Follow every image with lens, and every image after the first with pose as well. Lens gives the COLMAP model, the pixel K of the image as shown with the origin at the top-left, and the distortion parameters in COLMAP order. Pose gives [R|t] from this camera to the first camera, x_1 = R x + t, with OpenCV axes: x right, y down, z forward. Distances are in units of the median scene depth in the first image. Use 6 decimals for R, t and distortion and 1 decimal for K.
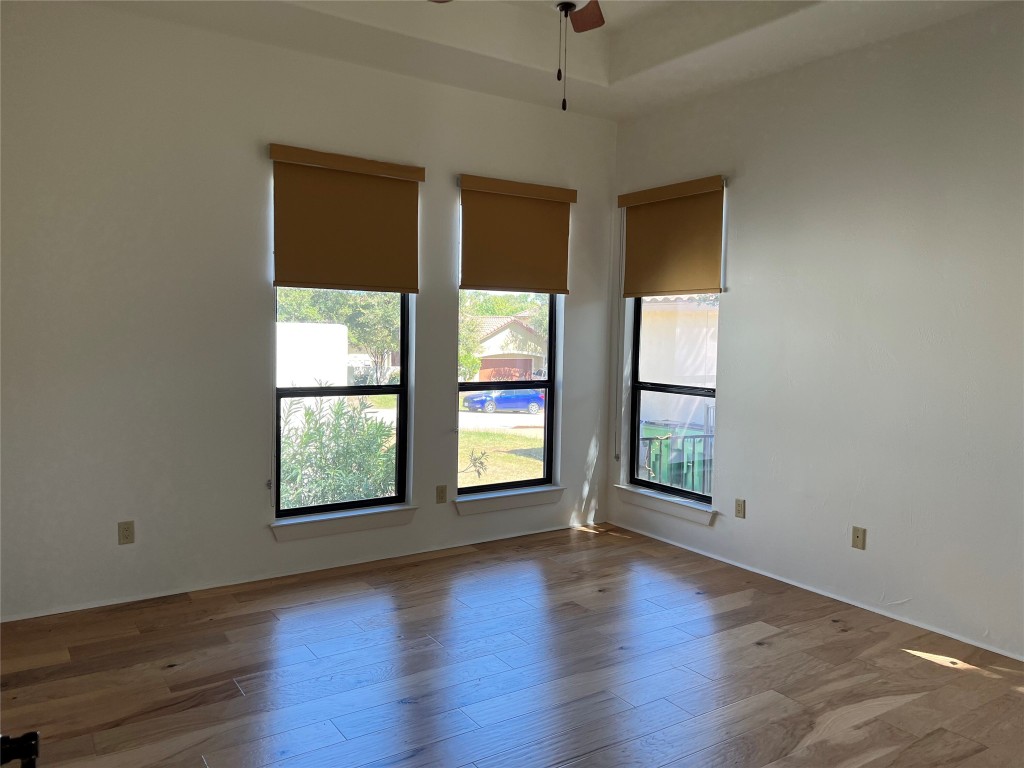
lens RADIAL K [[758.7, 0, 512.0], [0, 758.7, 384.0], [0, 0, 1]] dist [0.104392, -0.161557]
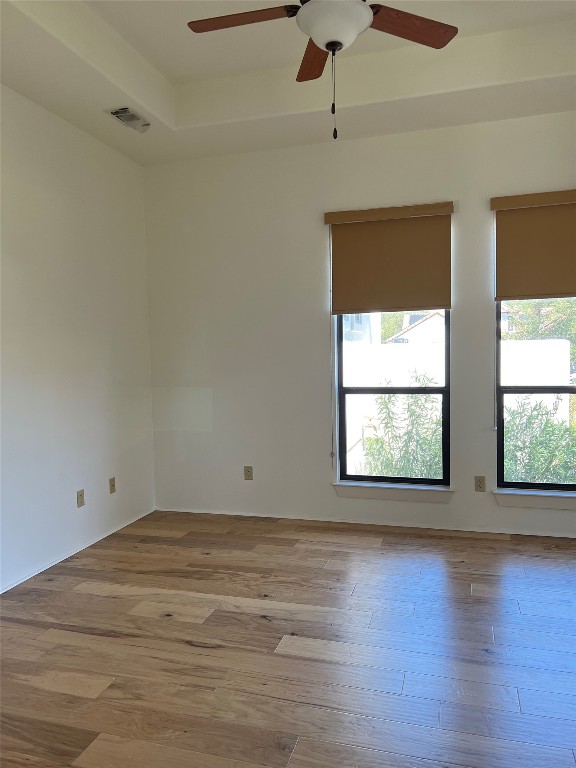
lens RADIAL K [[585.7, 0, 287.9], [0, 585.7, 397.8], [0, 0, 1]] dist [0.007107, 0.001742]
pose [[0.619621, 0.034918, -0.784124, 0.470752], [-0.015190, 0.999356, 0.032499, -0.008520], [0.784754, -0.008226, 0.619753, 0.265062]]
